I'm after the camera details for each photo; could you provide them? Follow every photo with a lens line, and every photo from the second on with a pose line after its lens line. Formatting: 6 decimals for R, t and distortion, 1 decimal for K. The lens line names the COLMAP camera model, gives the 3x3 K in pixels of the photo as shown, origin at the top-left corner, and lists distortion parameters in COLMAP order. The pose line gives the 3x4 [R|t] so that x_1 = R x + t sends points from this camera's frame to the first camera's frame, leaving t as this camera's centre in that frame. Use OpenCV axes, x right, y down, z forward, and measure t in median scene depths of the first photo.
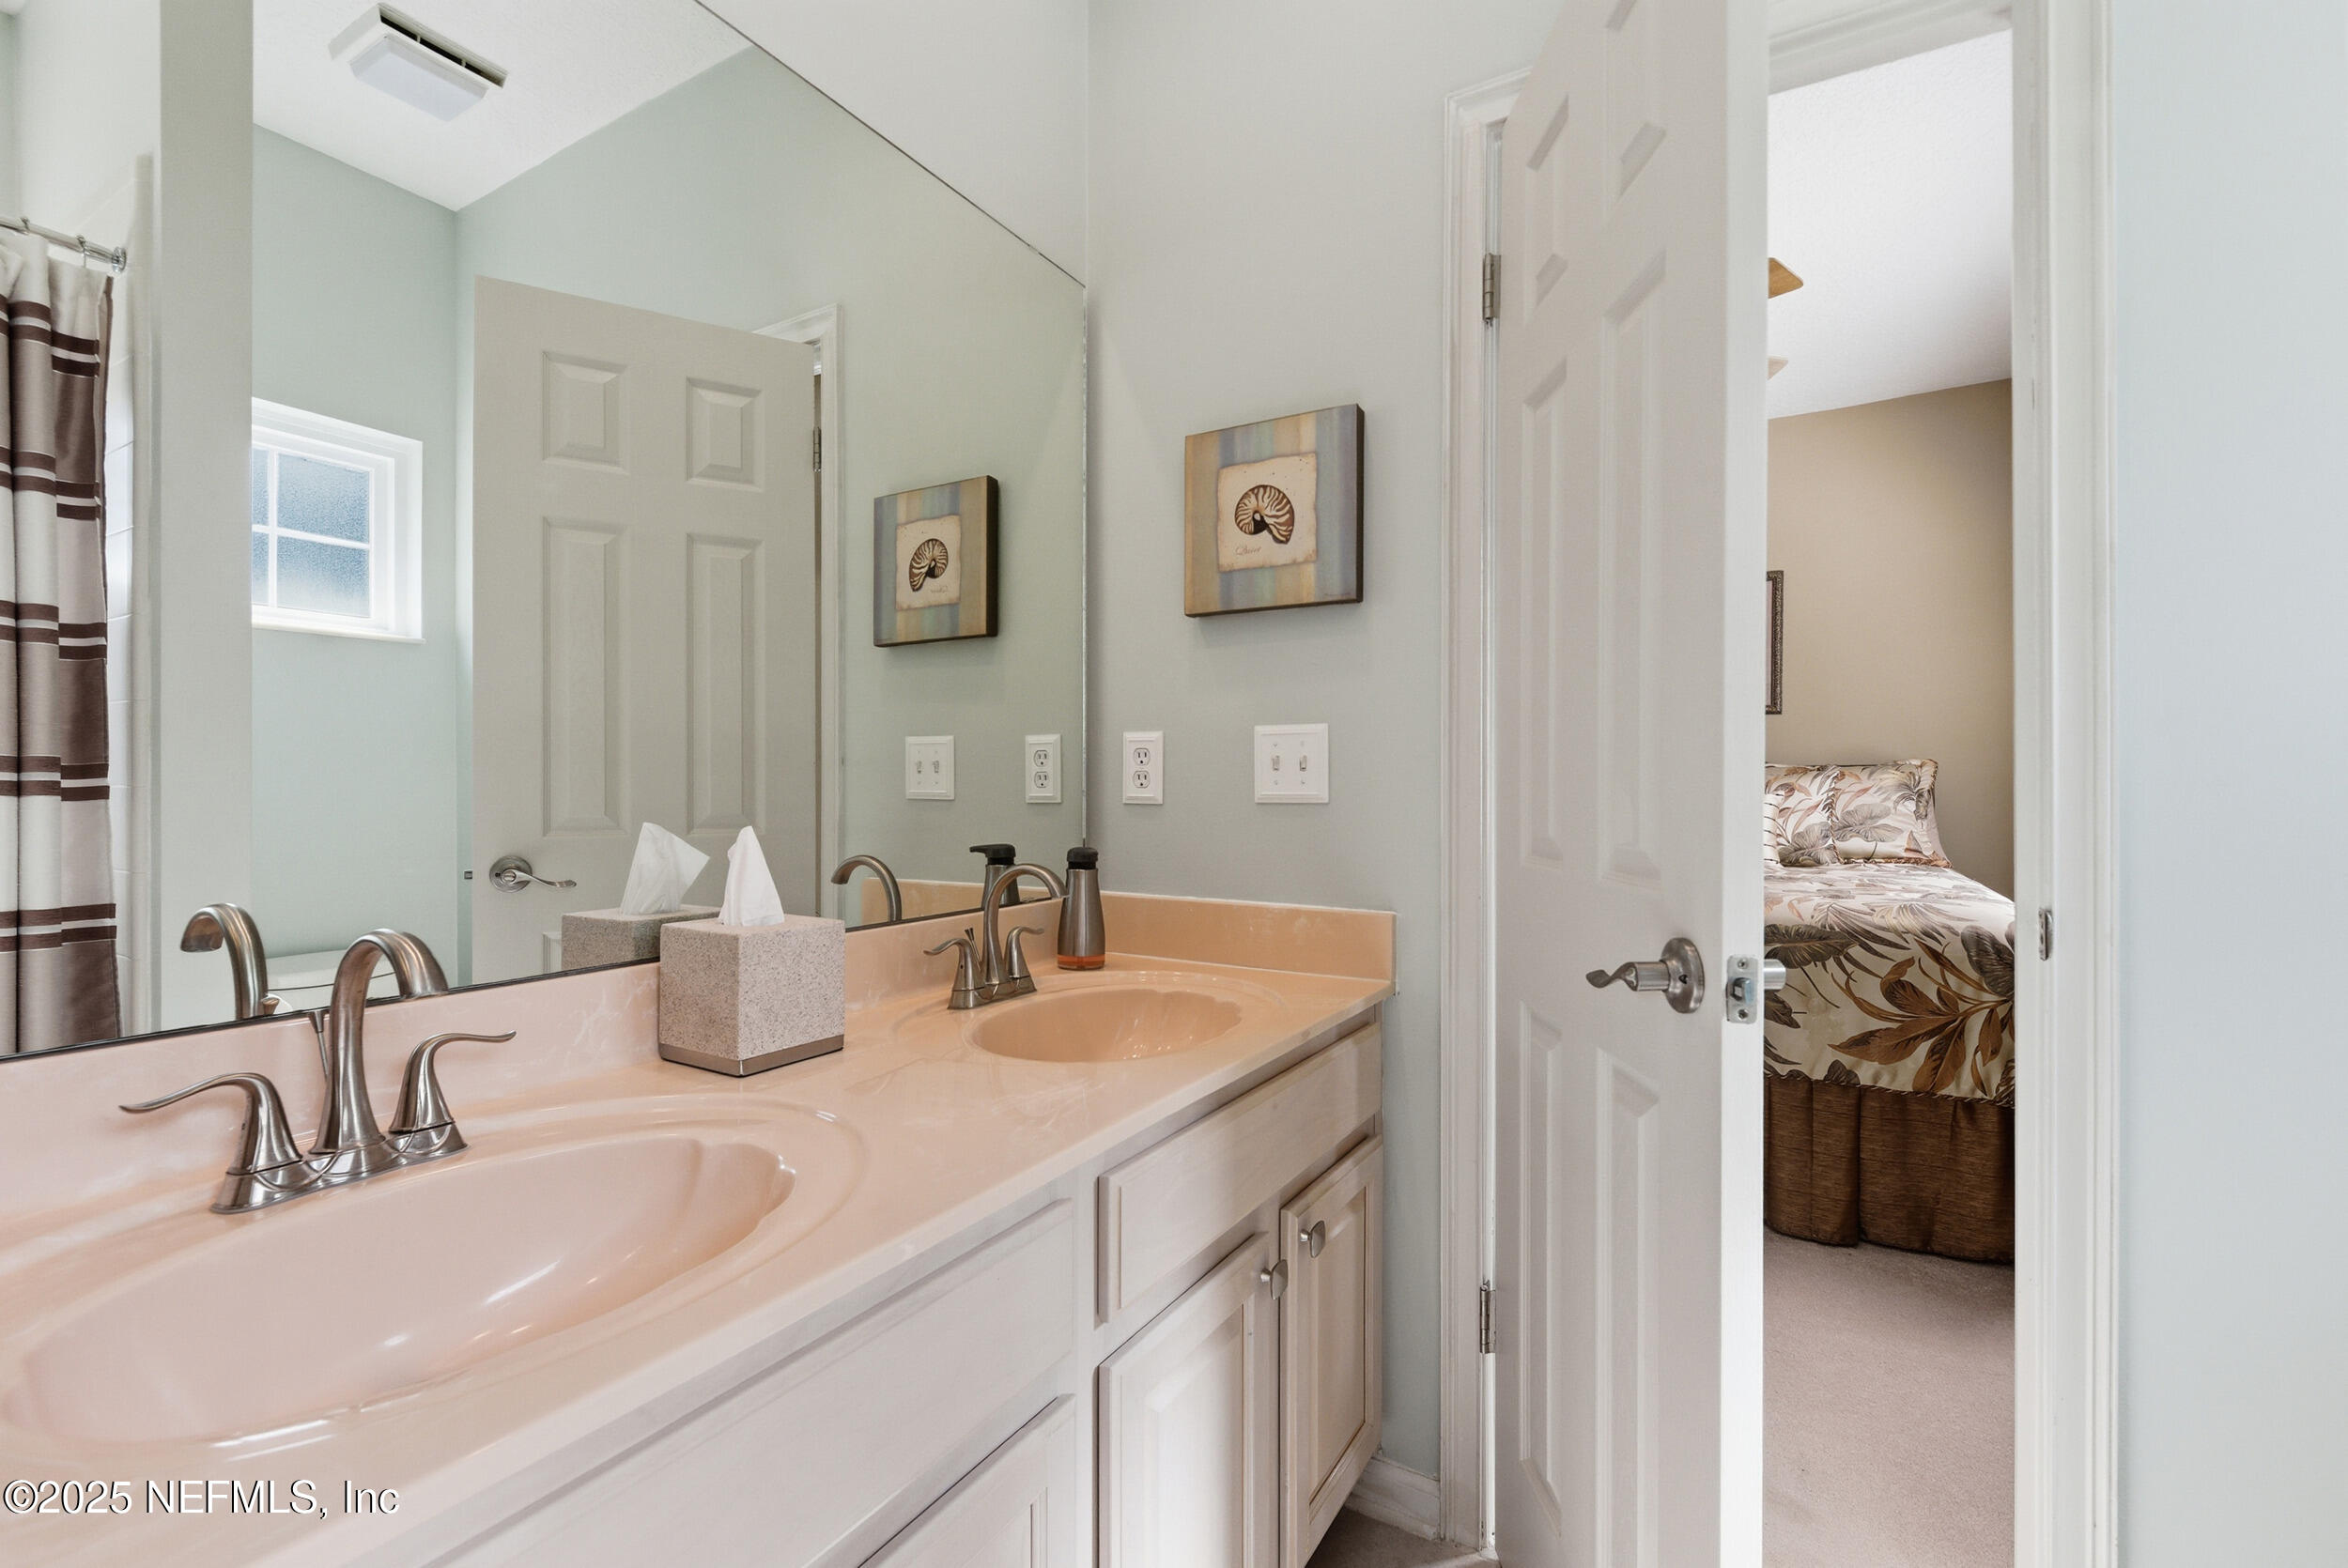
lens RADIAL K [[998.2, 0, 1171.3], [0, 998.2, 797.4], [0, 0, 1]] dist [0.000258, 0.000311]
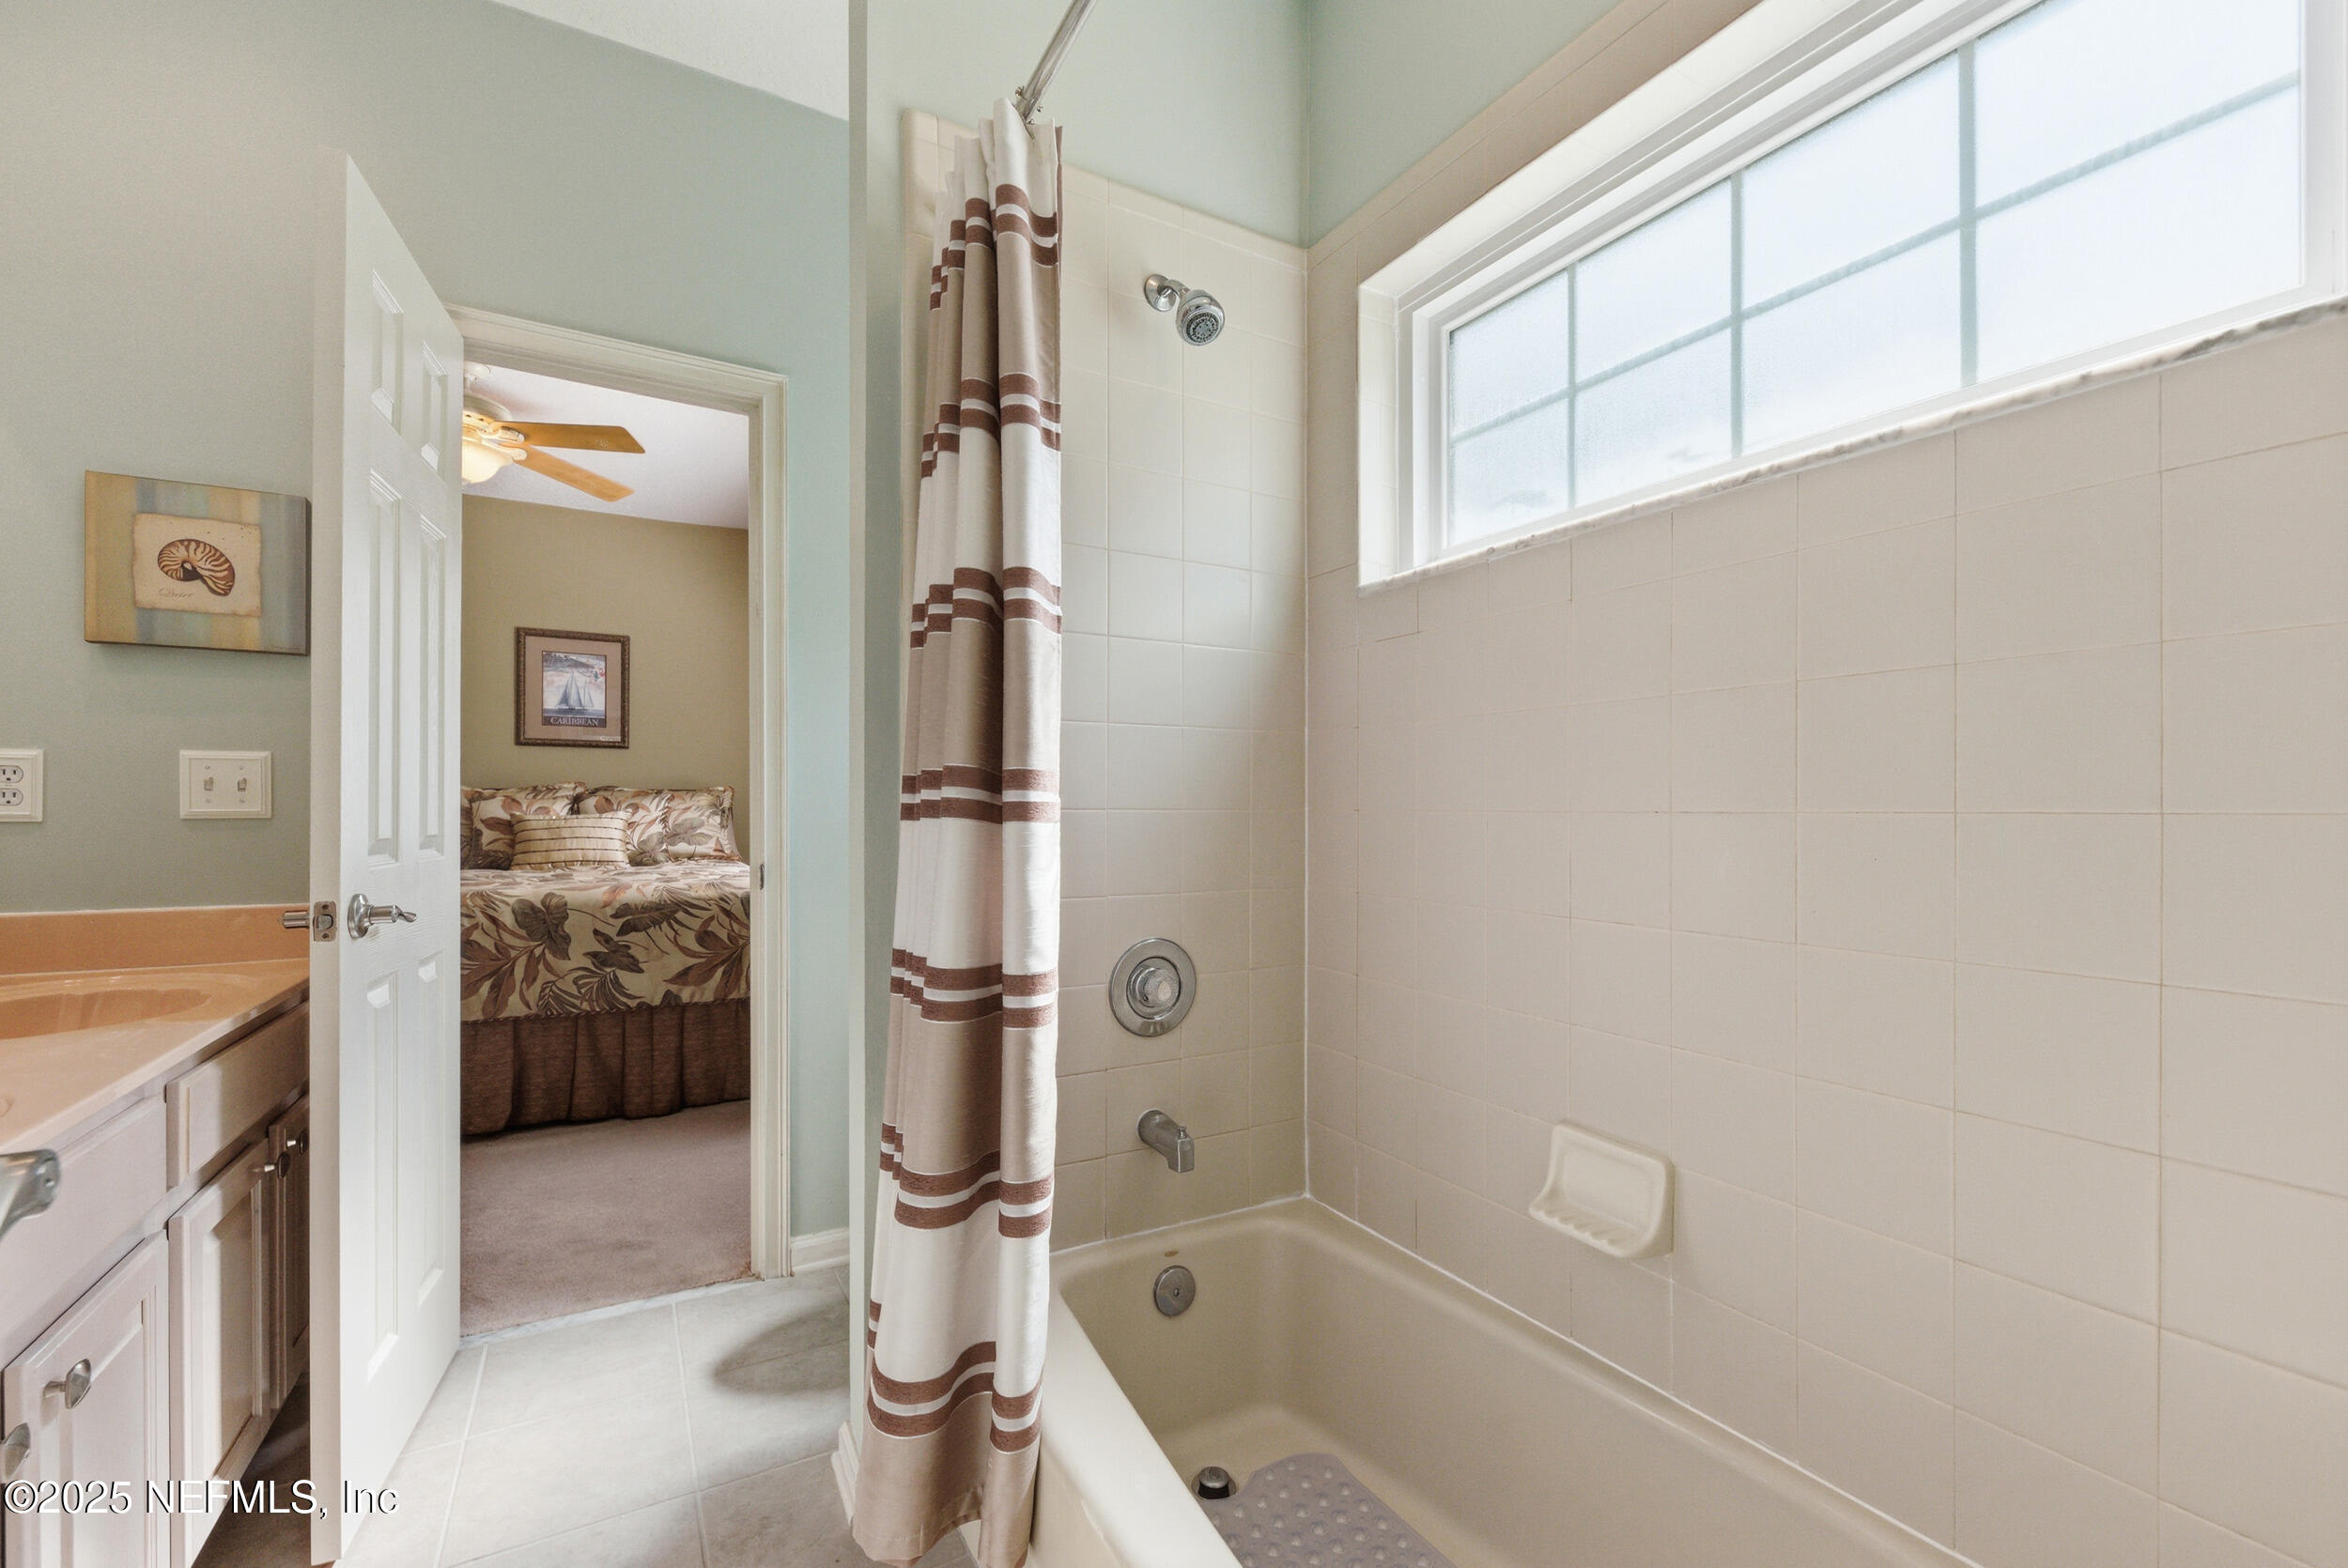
lens RADIAL K [[998.2, 0, 1171.3], [0, 998.2, 797.4], [0, 0, 1]] dist [0.000258, 0.000311]
pose [[0.496538, 0.007865, 0.867979, -0.253955], [0.009268, 0.999854, -0.014362, 0.005684], [-0.867966, 0.015175, 0.496393, -0.391905]]
